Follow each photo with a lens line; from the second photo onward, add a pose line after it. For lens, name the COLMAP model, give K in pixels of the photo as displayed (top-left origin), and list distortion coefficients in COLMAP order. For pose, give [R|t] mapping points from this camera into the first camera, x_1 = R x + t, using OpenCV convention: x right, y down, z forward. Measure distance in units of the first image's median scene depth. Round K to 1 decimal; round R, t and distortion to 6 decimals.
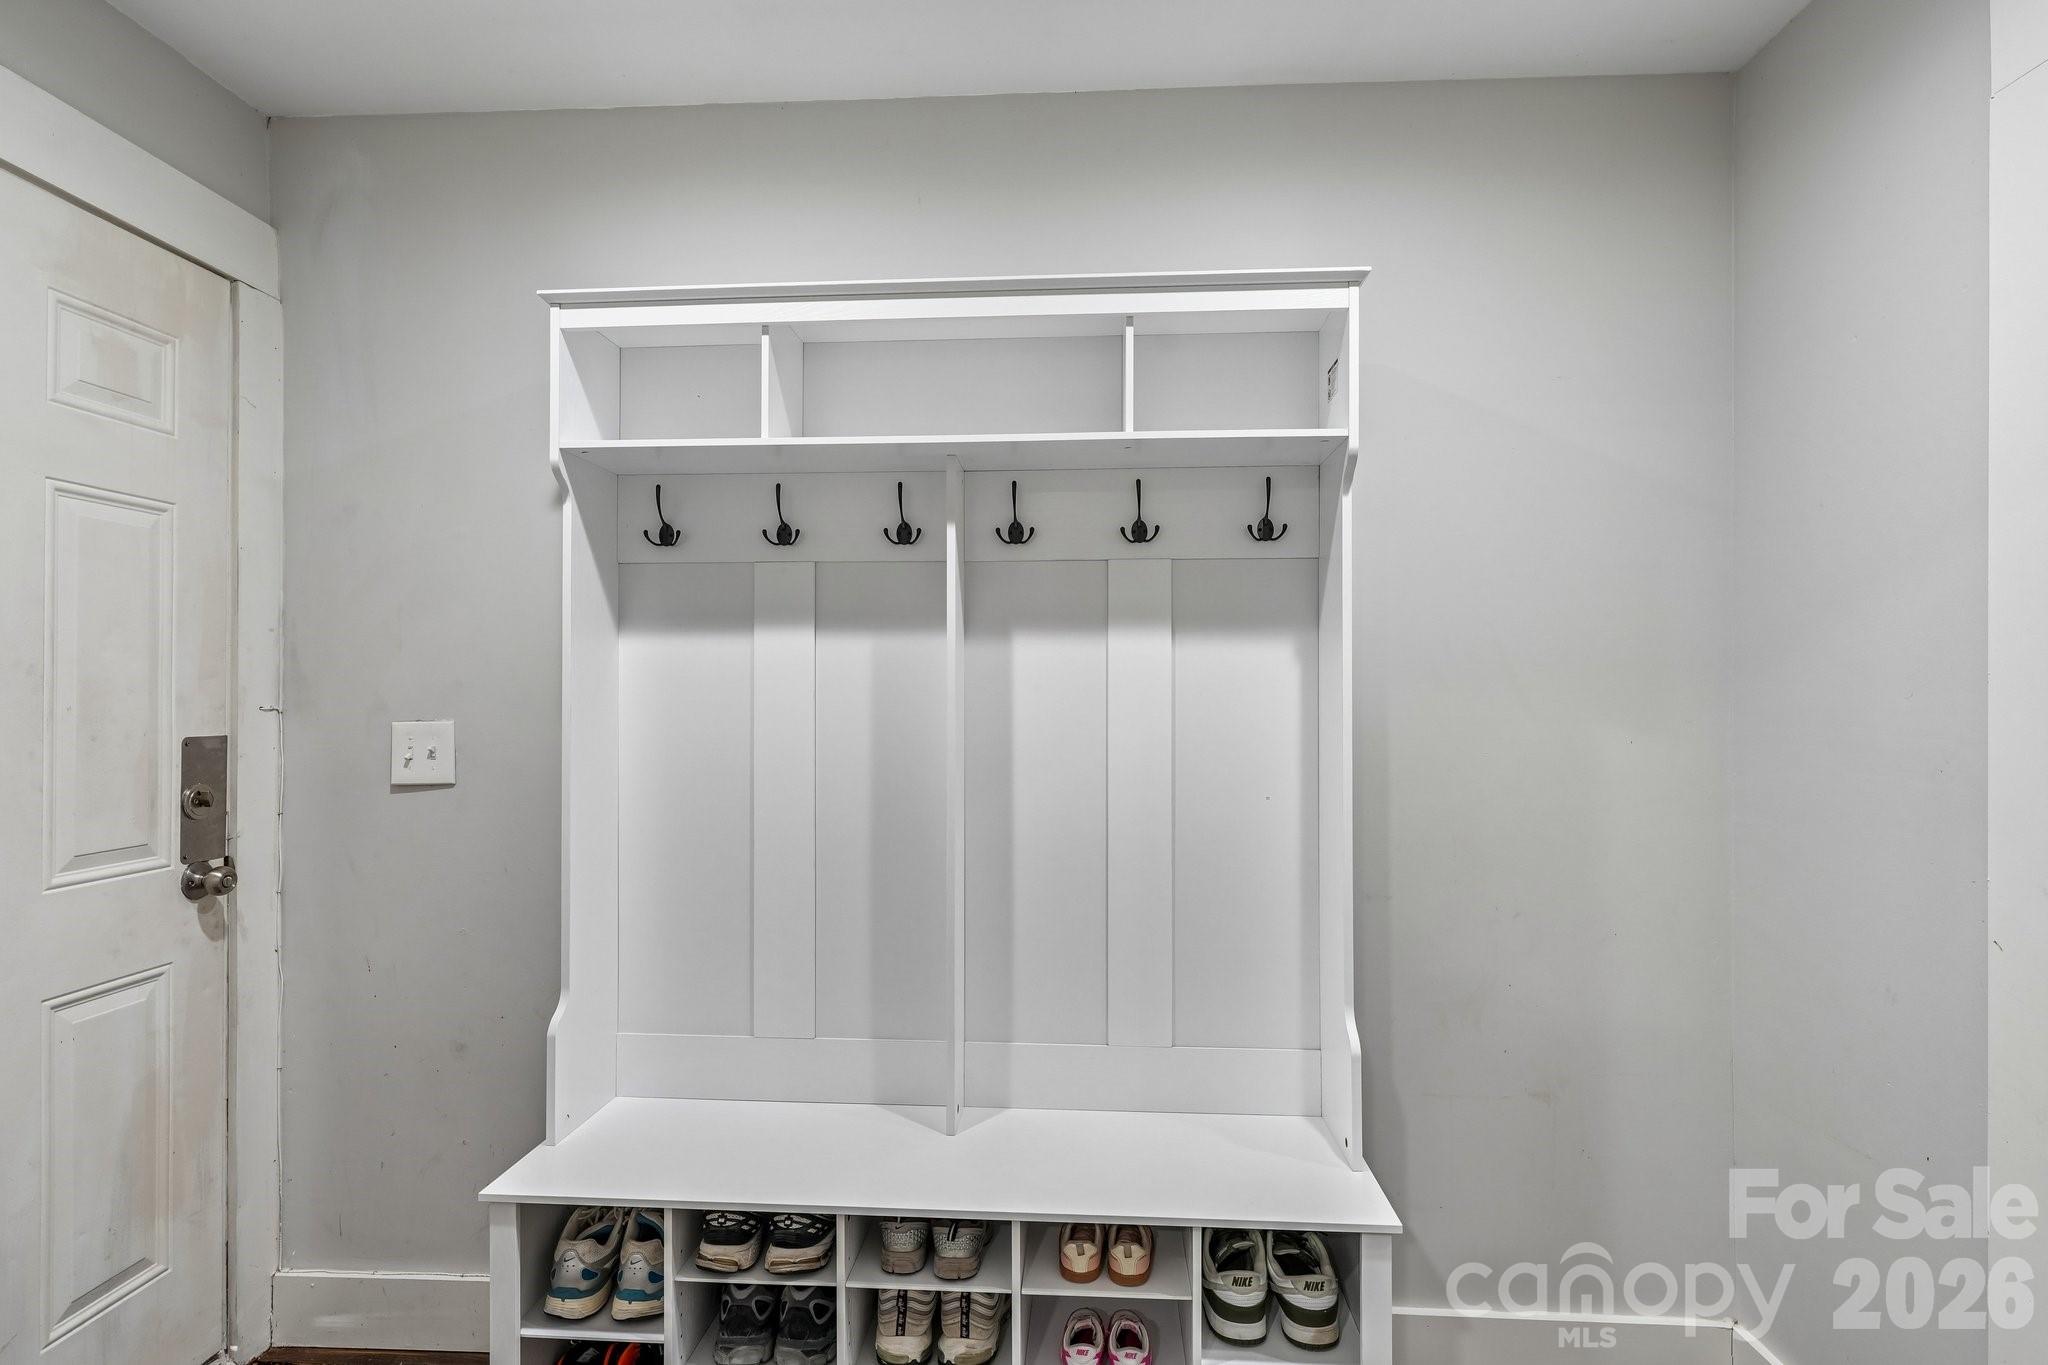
lens RADIAL K [[1018.0, 0, 1021.7], [0, 1018.0, 688.8], [0, 0, 1]] dist [0.001885, 0.000634]
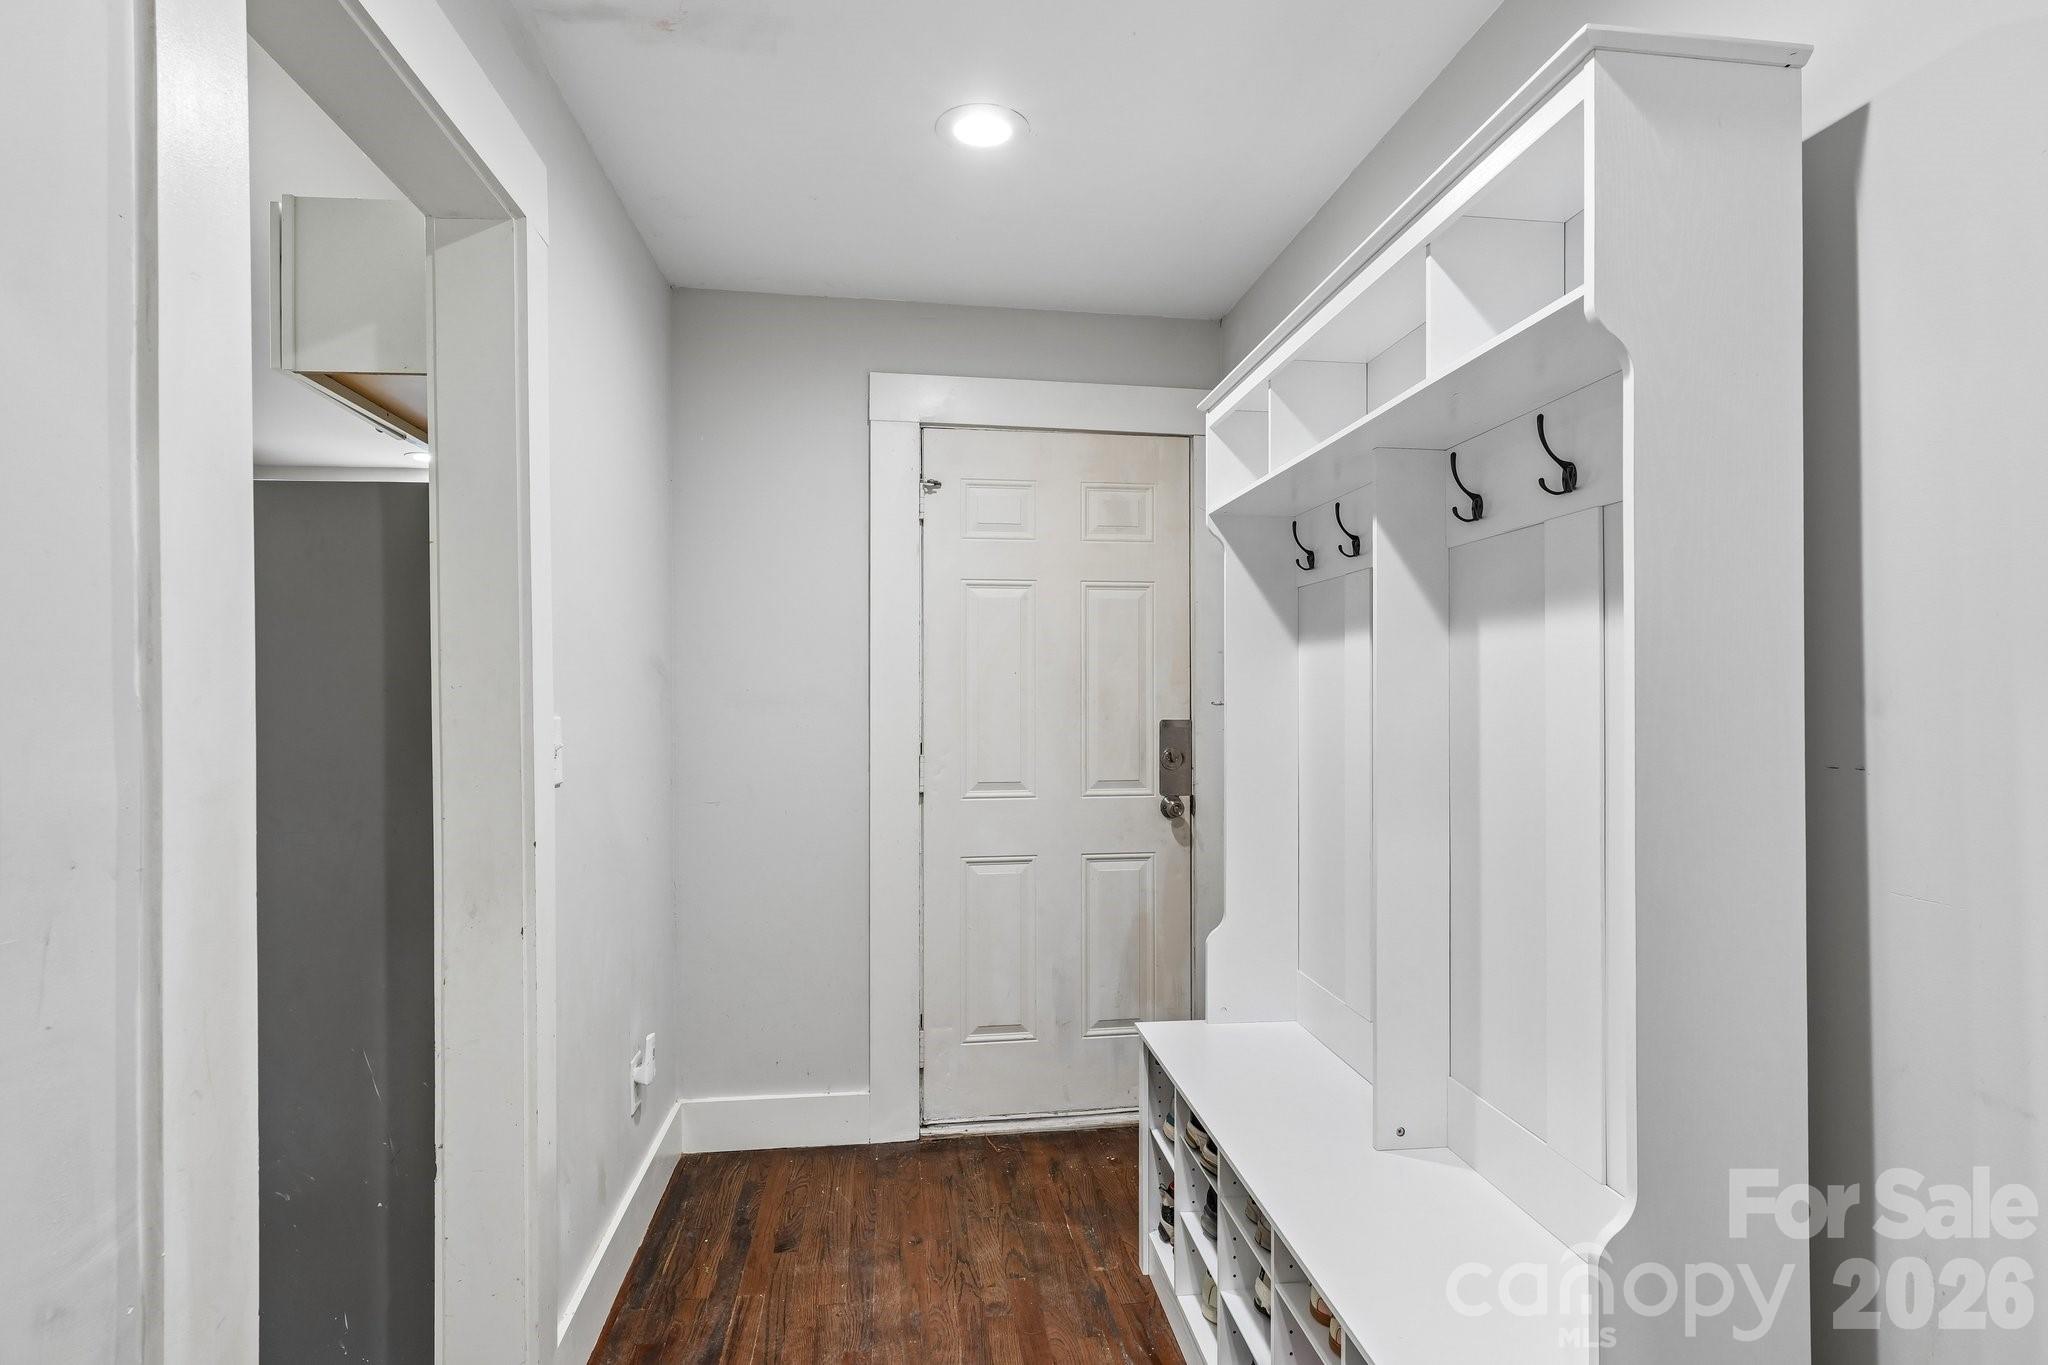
lens RADIAL K [[1008.6, 0, 1027.2], [0, 1008.6, 672.5], [0, 0, 1]] dist [-0.001122, -0.000203]
pose [[0.197925, -0.022350, -0.979962, 0.787886], [0.005644, 0.999749, -0.021662, 0.004848], [0.980201, -0.001244, 0.198001, 0.468895]]
